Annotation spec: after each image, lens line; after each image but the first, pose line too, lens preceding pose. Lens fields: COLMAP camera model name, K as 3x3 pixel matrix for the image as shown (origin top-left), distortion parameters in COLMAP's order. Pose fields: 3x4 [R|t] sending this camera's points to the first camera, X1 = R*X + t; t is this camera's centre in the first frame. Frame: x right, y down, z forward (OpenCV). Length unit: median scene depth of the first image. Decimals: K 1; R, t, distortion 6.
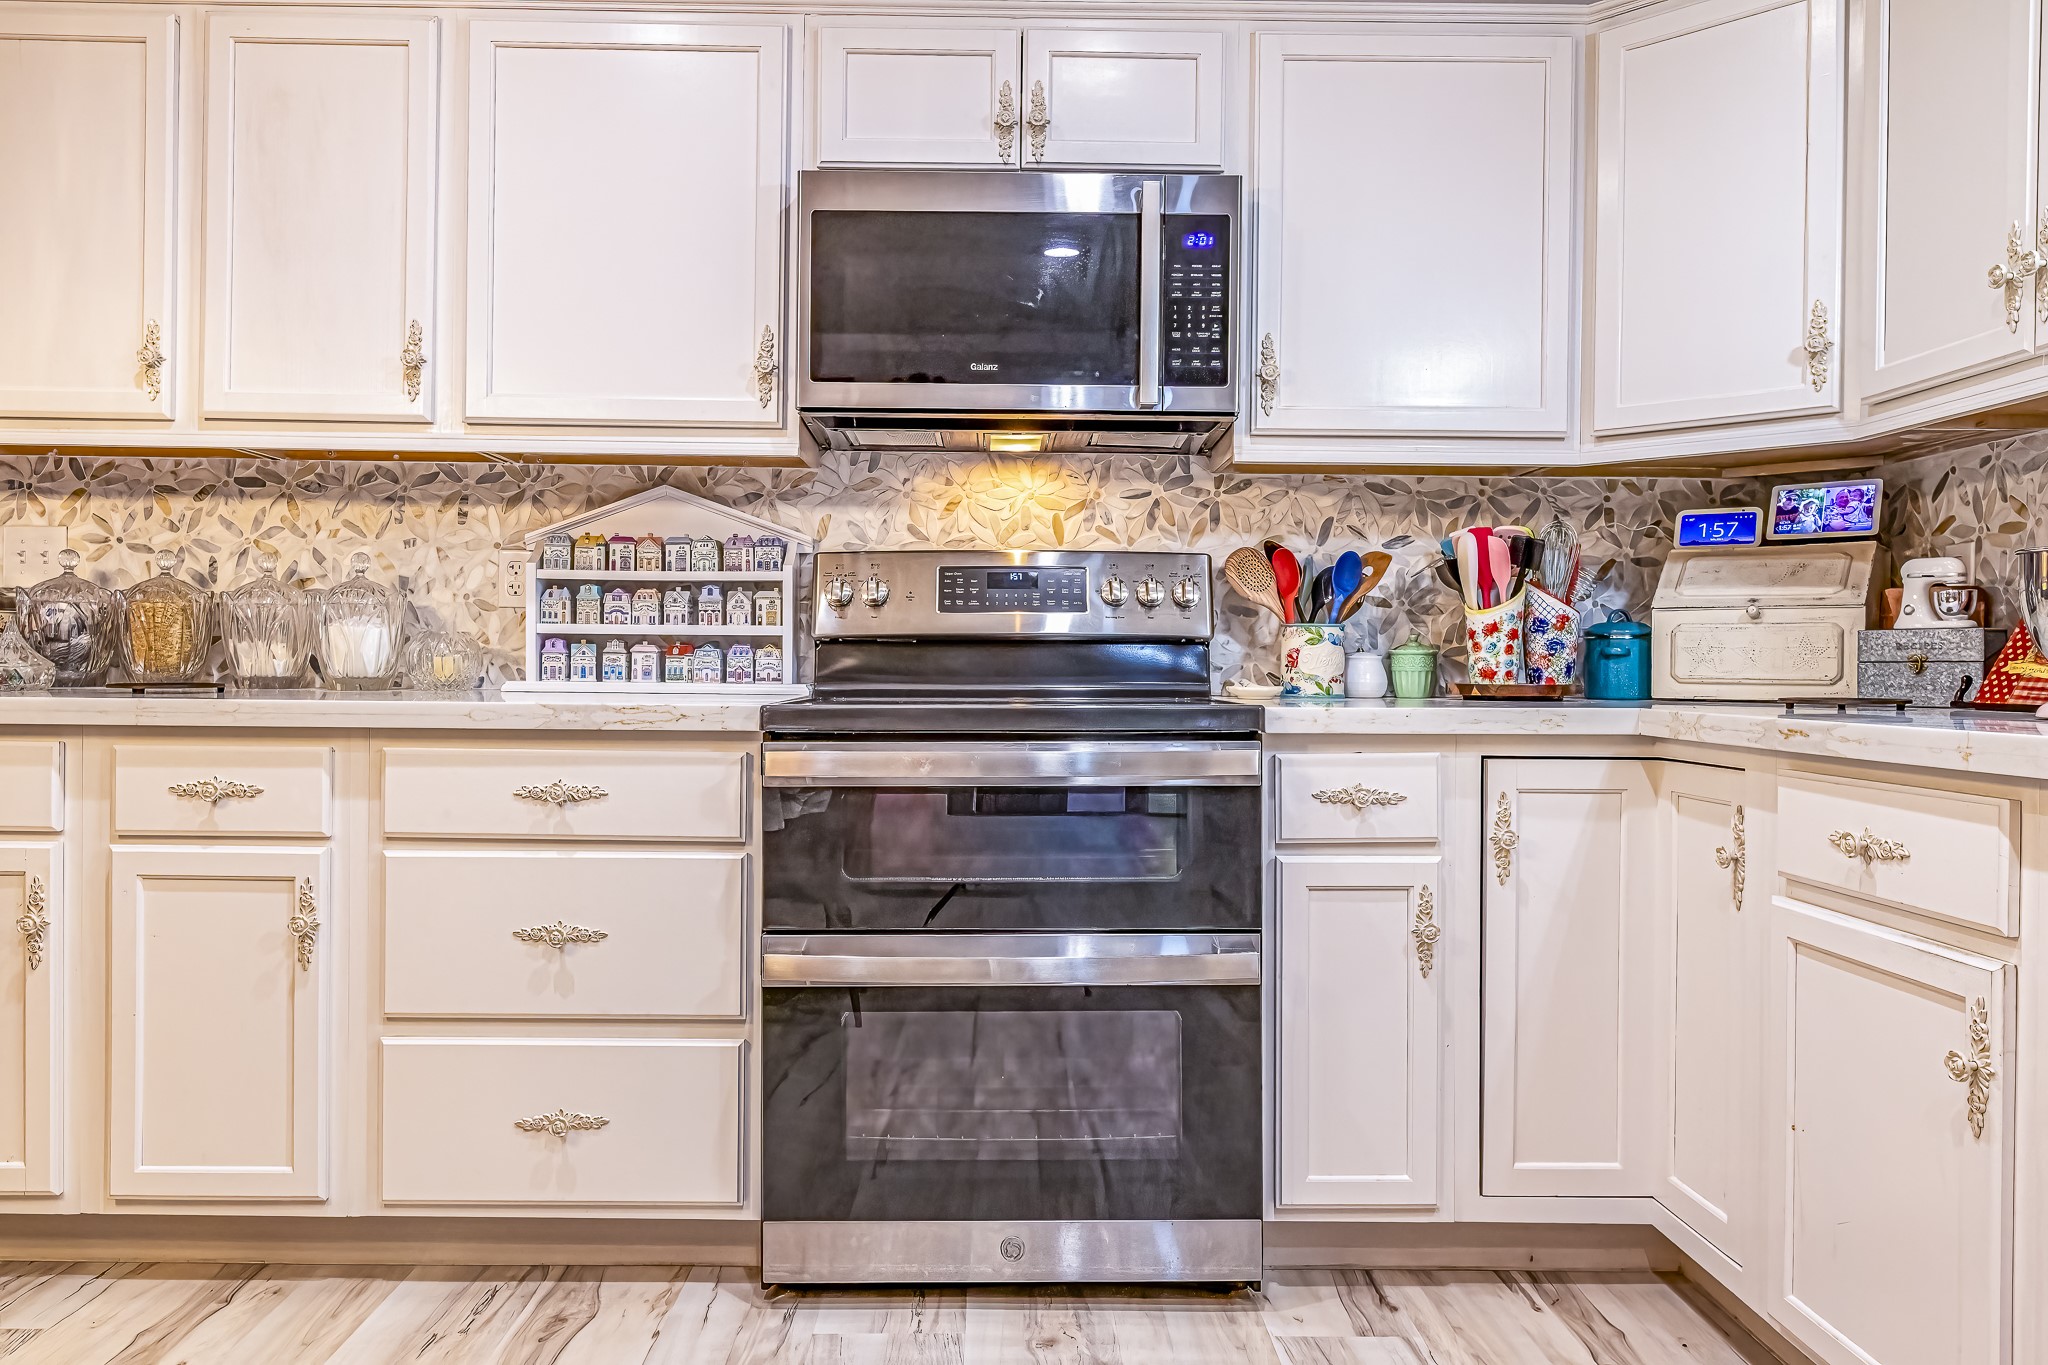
lens RADIAL K [[1424.1, 0, 1020.3], [0, 1424.1, 671.7], [0, 0, 1]] dist [0.018105, -0.009213]
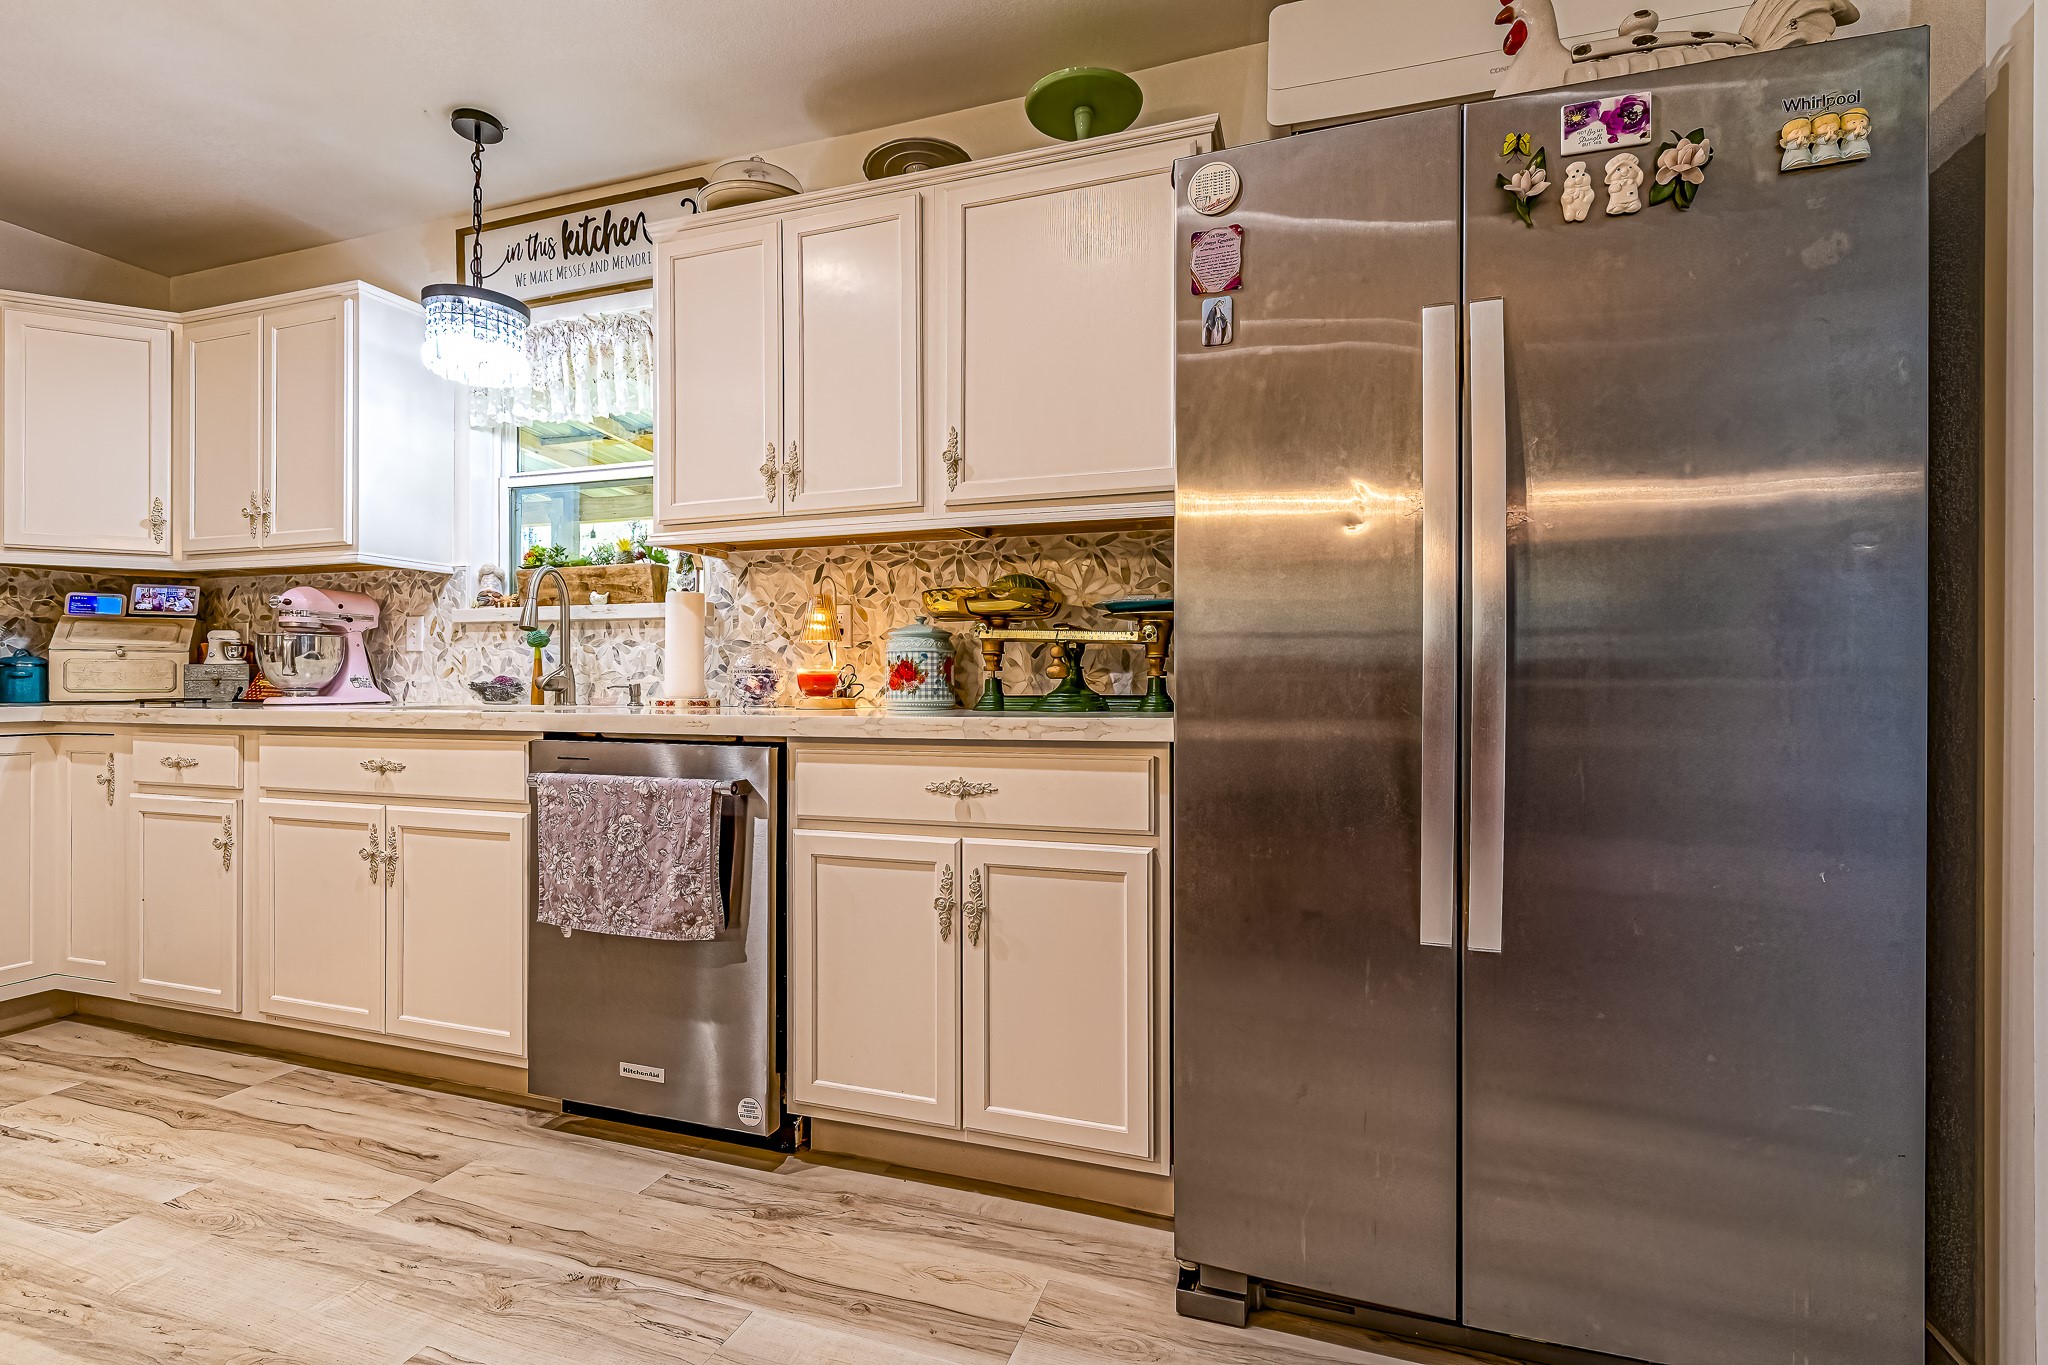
lens RADIAL K [[943.2, 0, 1011.2], [0, 943.2, 684.7], [0, 0, 1]] dist [0.001176, -0.000506]
pose [[0.341389, -0.009505, 0.939874, -0.264087], [0.006028, 0.999950, 0.007923, -0.004041], [-0.939903, 0.002961, 0.341430, -0.545759]]
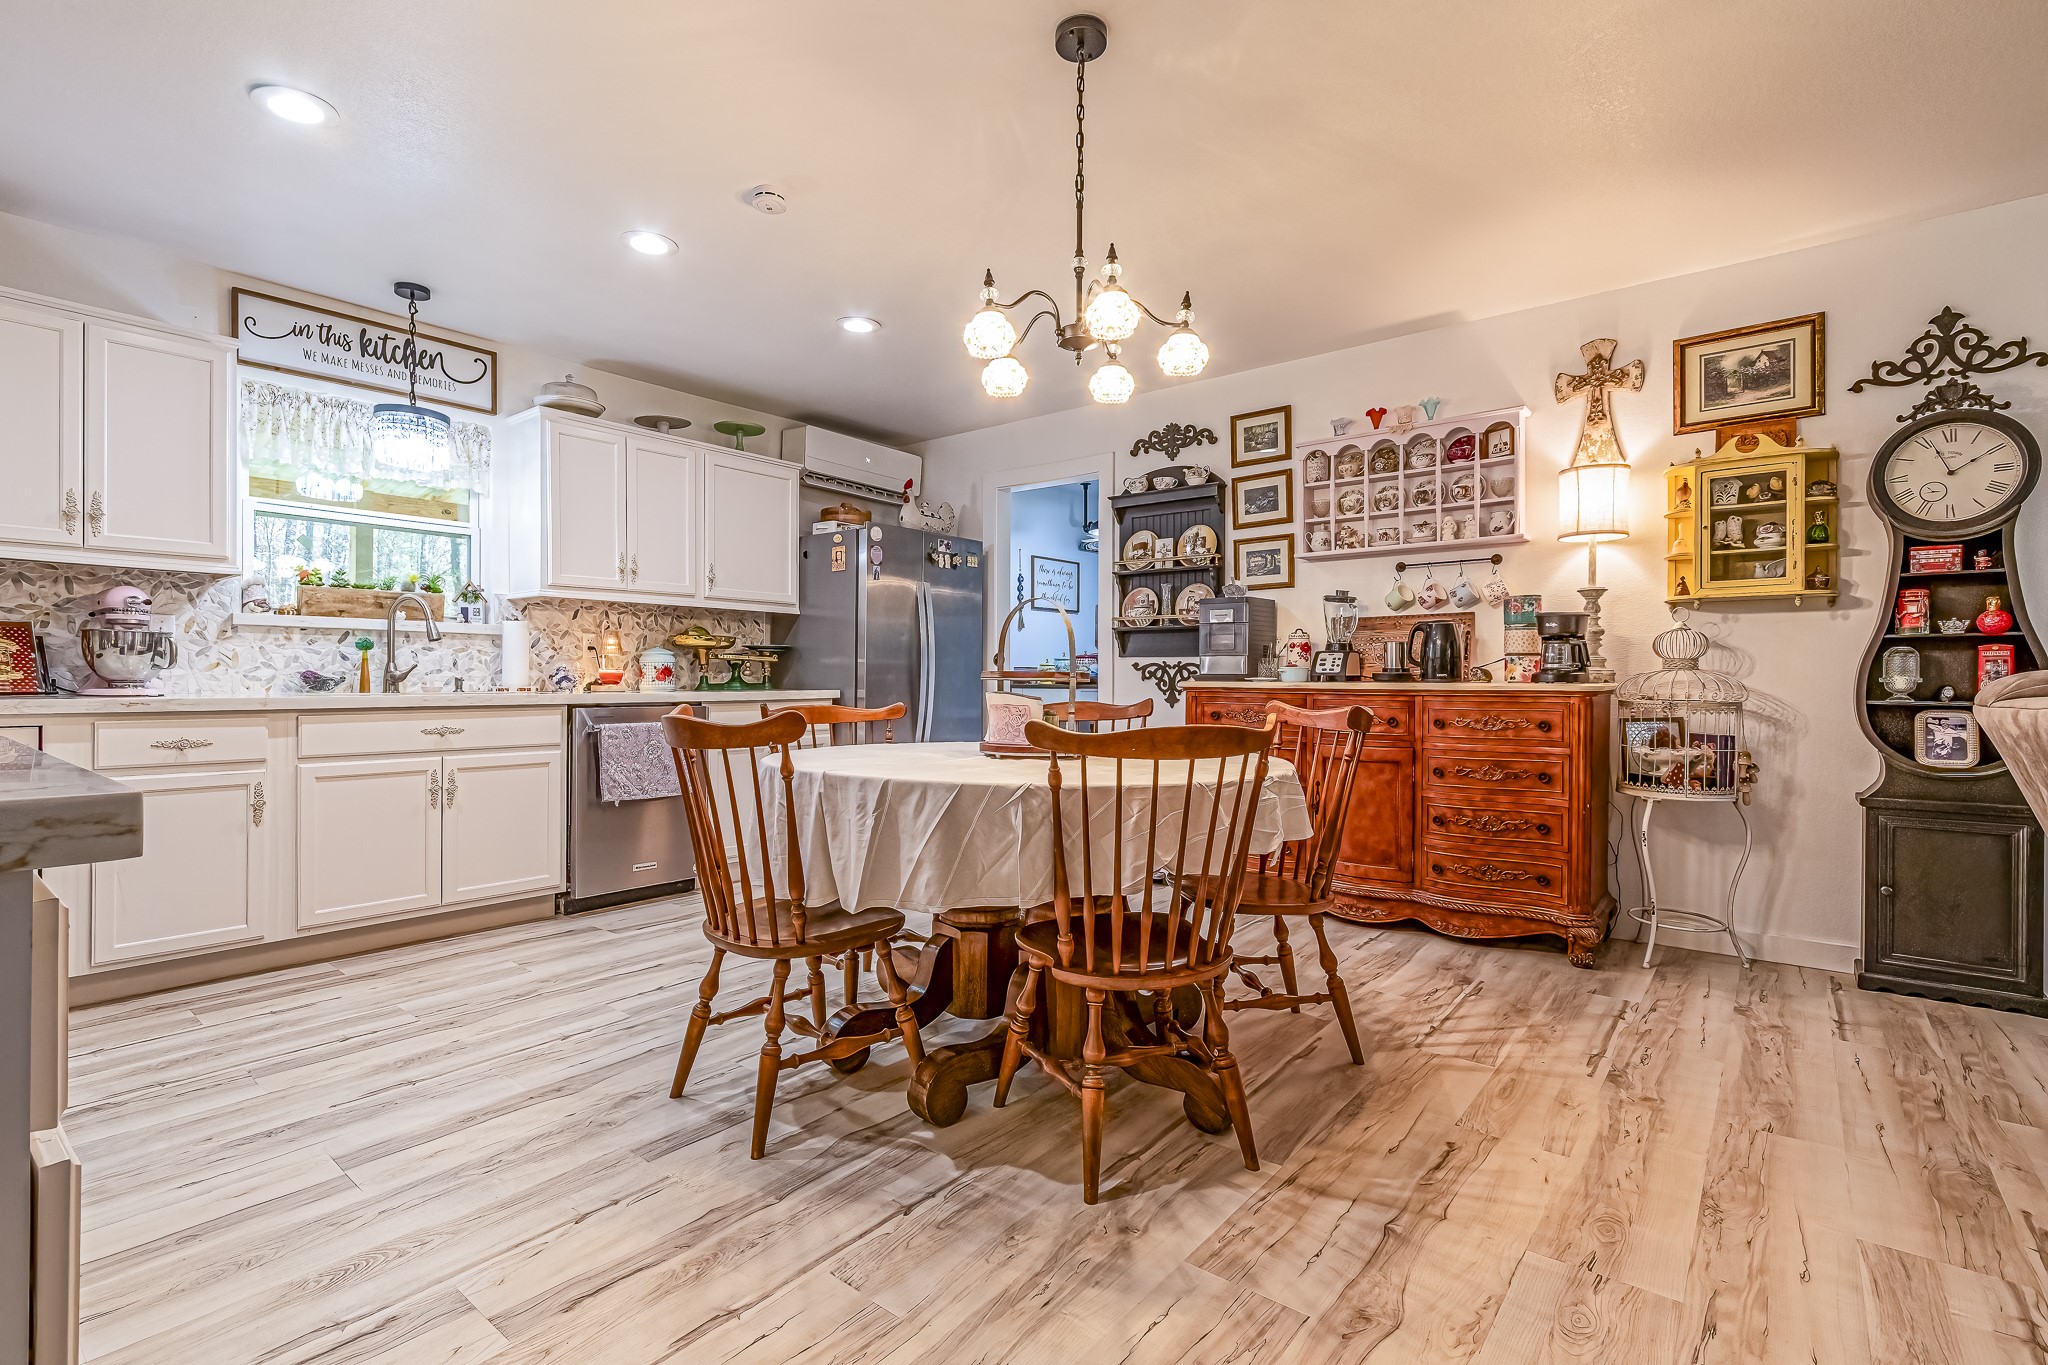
lens RADIAL K [[947.5, 0, 1023.1], [0, 947.5, 686.9], [0, 0, 1]] dist [0.002375, -0.000828]
pose [[-0.777049, -0.016644, 0.629220, -1.240488], [-0.007758, 0.999828, 0.016866, -0.018932], [-0.629392, 0.008224, -0.777044, 0.995287]]
